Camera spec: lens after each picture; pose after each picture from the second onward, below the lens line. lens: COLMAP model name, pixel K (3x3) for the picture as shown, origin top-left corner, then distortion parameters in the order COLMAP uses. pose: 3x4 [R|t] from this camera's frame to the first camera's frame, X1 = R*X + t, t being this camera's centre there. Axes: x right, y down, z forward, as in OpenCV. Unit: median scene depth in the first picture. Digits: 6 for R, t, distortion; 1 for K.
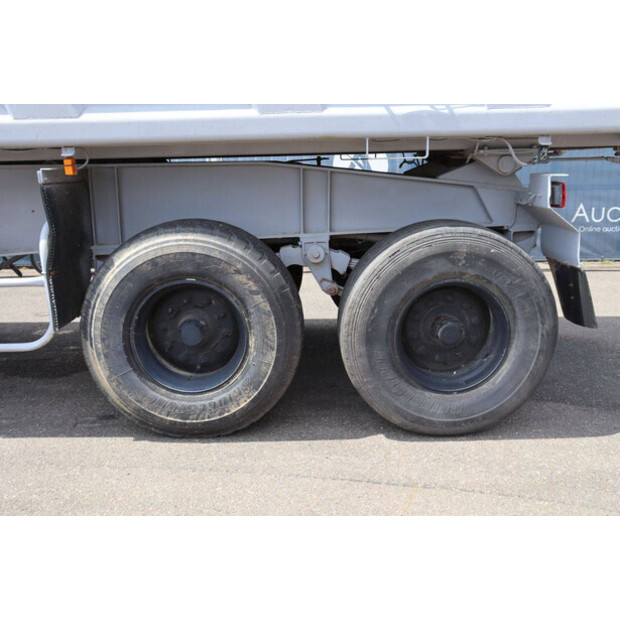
lens RADIAL K [[704.0, 0, 310.0], [0, 704.0, 310.0], [0, 0, 1]] dist [-0.017341, 0.010702]
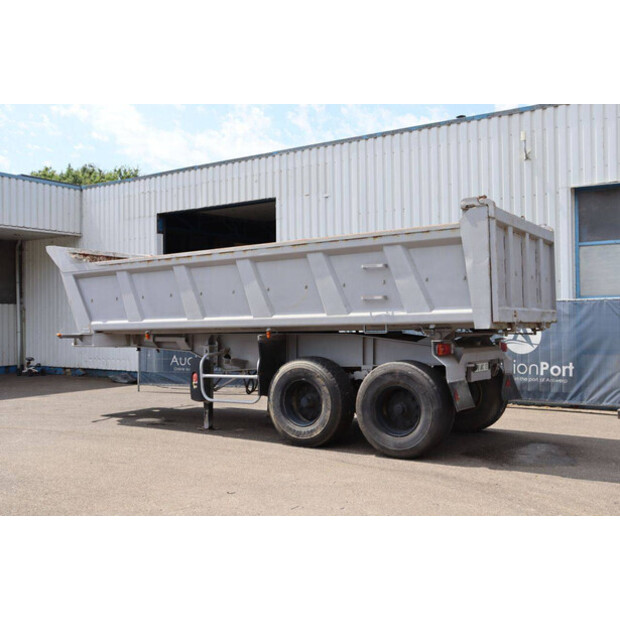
lens RADIAL K [[669.5, 0, 310.0], [0, 669.5, 310.0], [0, 0, 1]] dist [-0.037821, -0.007115]
pose [[0.826492, -0.006680, -0.562909, 1.192974], [-0.128960, 0.971093, -0.200870, 0.193936], [0.547979, 0.238610, 0.801738, -0.963583]]
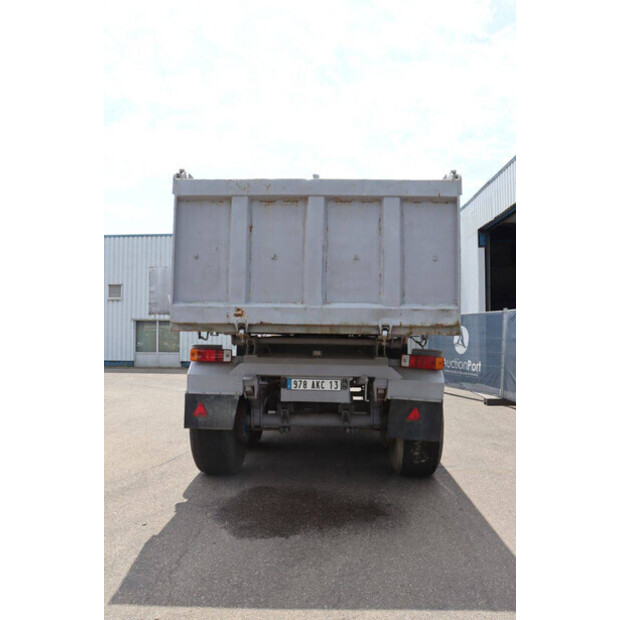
lens RADIAL K [[521.5, 0, 312.8], [0, 521.5, 312.4], [0, 0, 1]] dist [-0.126437, 0.004790]
pose [[-0.044293, -0.026519, -0.998667, 1.754360], [-0.233852, 0.972150, -0.015443, -0.326871], [0.971263, 0.232856, -0.049260, 1.330842]]
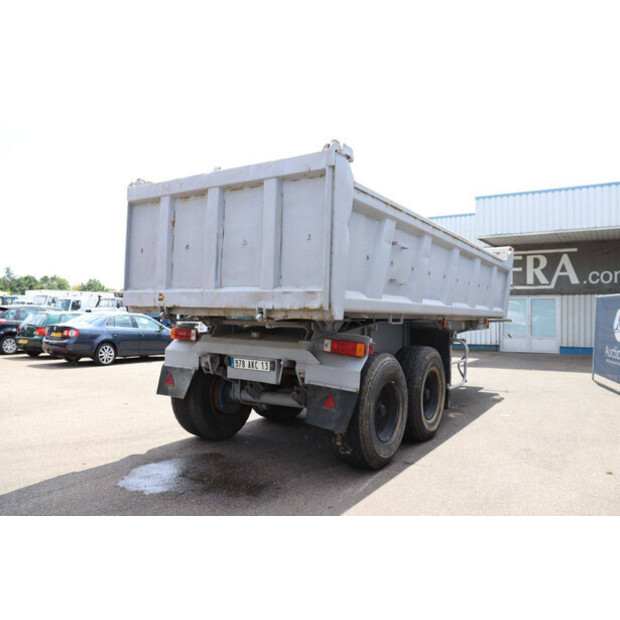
lens RADIAL K [[503.0, 0, 310.0], [0, 503.0, 310.0], [0, 0, 1]] dist [-0.167470, 0.140612]
pose [[-0.540373, 0.003929, -0.841417, 1.456555], [-0.197663, 0.971413, 0.131479, -0.529502], [0.817879, 0.237365, -0.524148, 2.152086]]
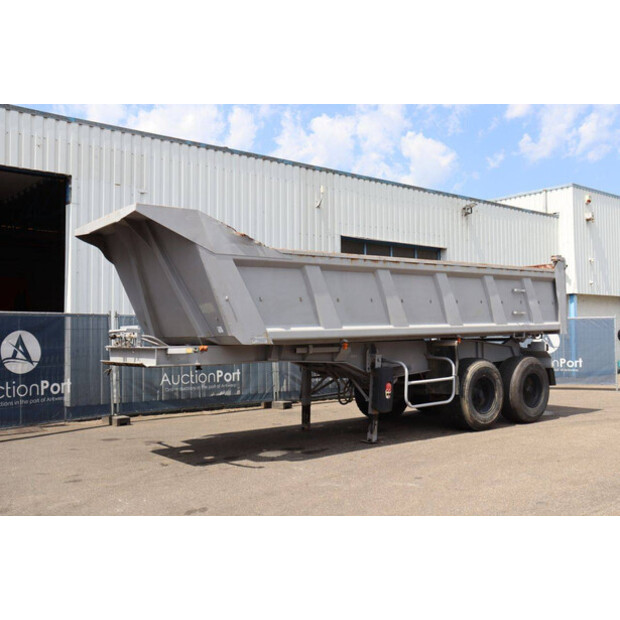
lens RADIAL K [[637.6, 0, 310.0], [0, 637.6, 310.0], [0, 0, 1]] dist [-0.056288, 0.018564]
pose [[0.787763, 0.026617, 0.615404, -2.511144], [0.144020, 0.963416, -0.226026, 0.202060], [-0.598906, 0.266686, 0.755110, -0.747743]]
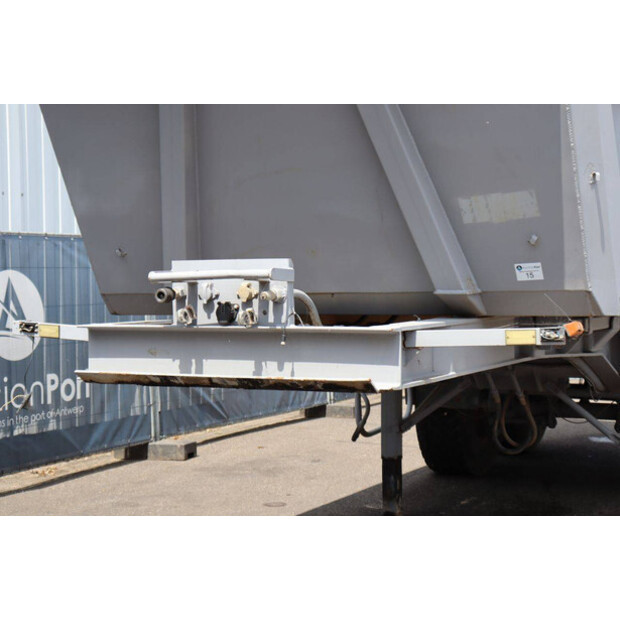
lens RADIAL K [[1166.5, 0, 310.0], [0, 1166.5, 310.0], [0, 0, 1]] dist [0.042558, 0.128101]
pose [[0.470343, -0.017712, 0.882306, -2.717708], [0.206209, 0.974326, -0.090368, -0.138696], [-0.858053, 0.224443, 0.461920, 0.626971]]
